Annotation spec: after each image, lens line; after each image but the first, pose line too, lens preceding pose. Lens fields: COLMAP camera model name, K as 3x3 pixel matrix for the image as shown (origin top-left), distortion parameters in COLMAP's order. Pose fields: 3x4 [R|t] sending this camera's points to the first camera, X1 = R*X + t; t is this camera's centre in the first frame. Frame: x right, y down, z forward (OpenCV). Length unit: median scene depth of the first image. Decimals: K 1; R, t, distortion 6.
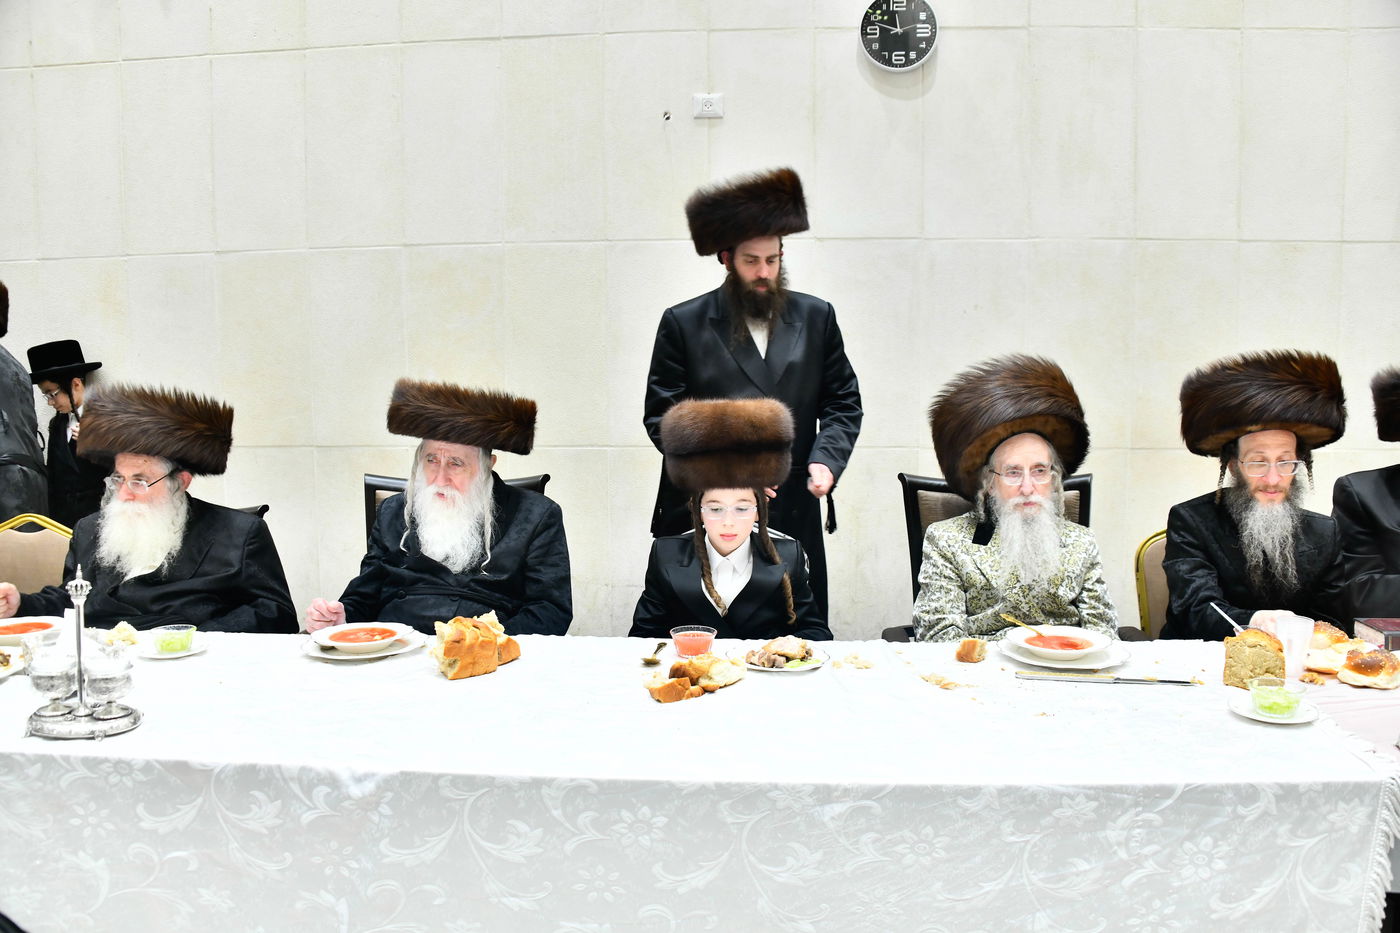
lens RADIAL K [[1119.3, 0, 709.7], [0, 1119.3, 468.2], [0, 0, 1]] dist [-0.143696, 0.072509]
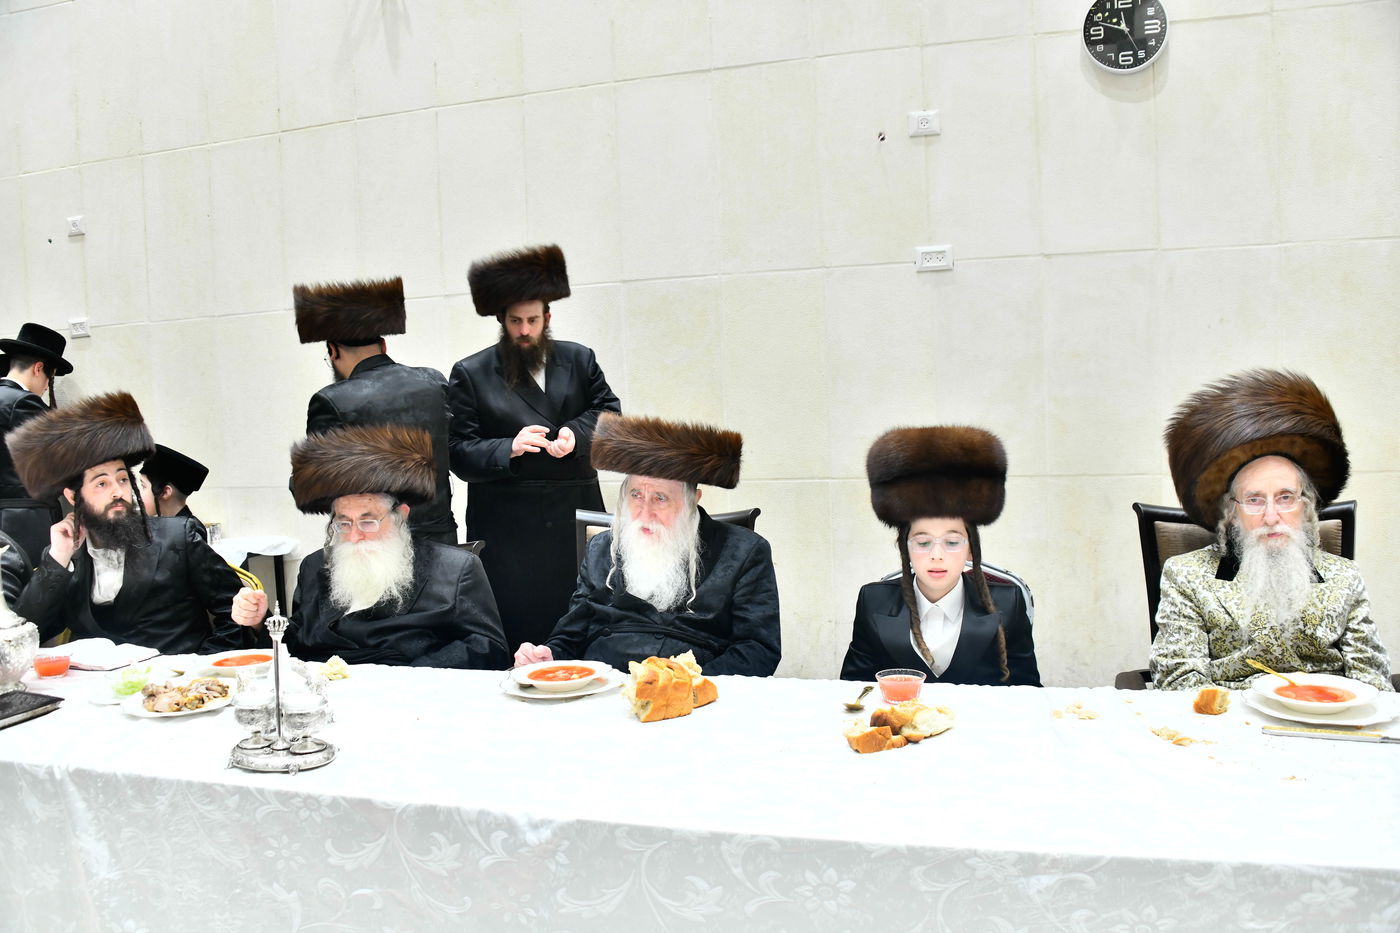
lens RADIAL K [[1119.3, 0, 709.7], [0, 1119.3, 468.2], [0, 0, 1]] dist [-0.143696, 0.072509]
pose [[0.976063, -0.017218, -0.216806, 0.038666], [0.010945, 0.999487, -0.030102, -0.000840], [0.217213, 0.027008, 0.975751, 0.062218]]
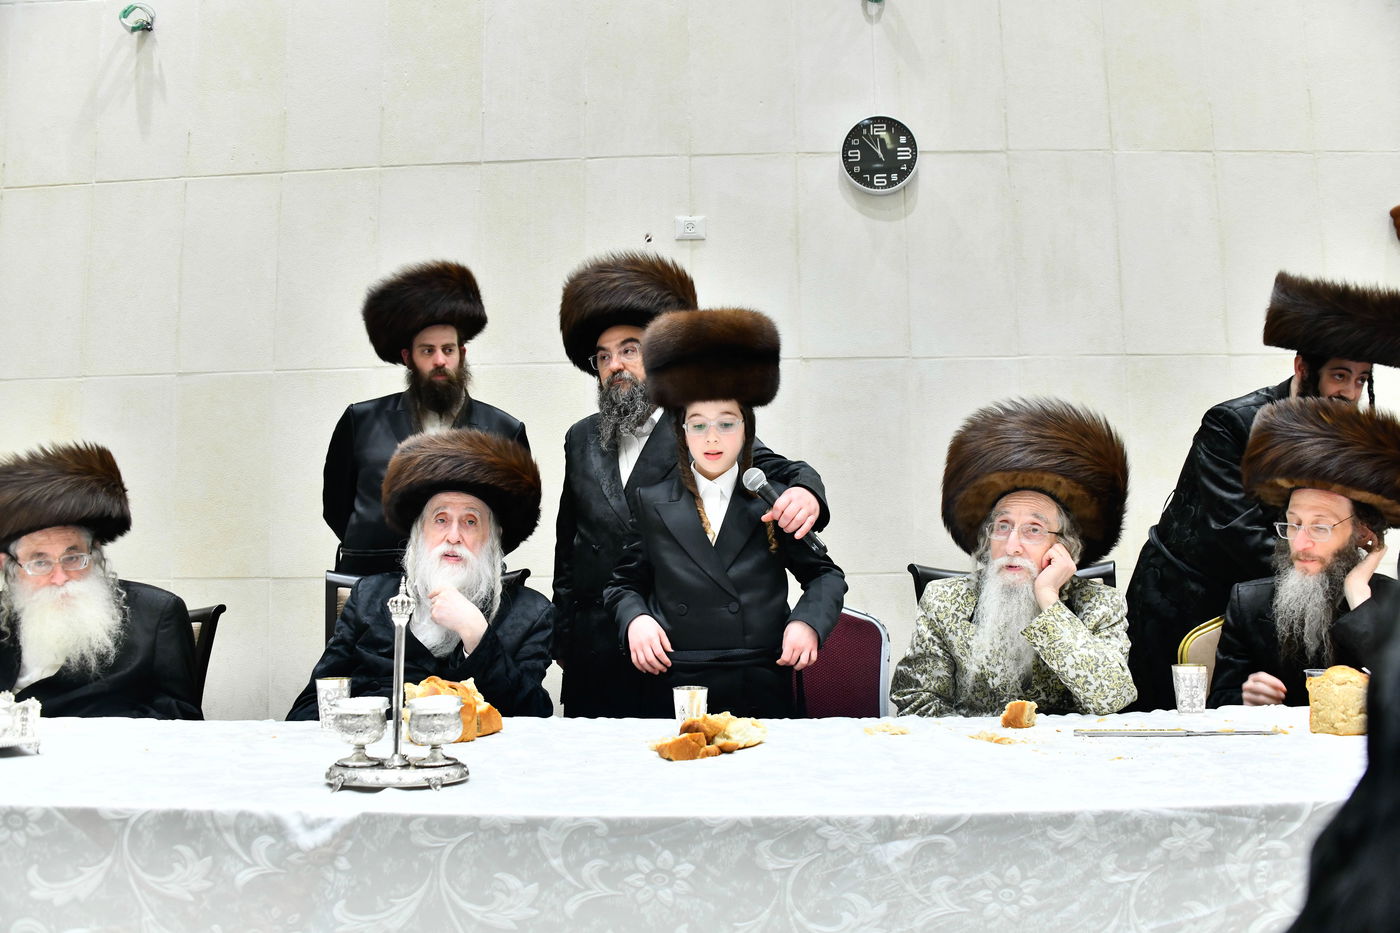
lens RADIAL K [[1119.3, 0, 709.7], [0, 1119.3, 468.2], [0, 0, 1]] dist [-0.143696, 0.072509]
pose [[0.999271, -0.003286, 0.038033, -0.046515], [0.010459, 0.981735, -0.189964, 0.151838], [-0.036714, 0.190223, 0.981054, 0.125986]]
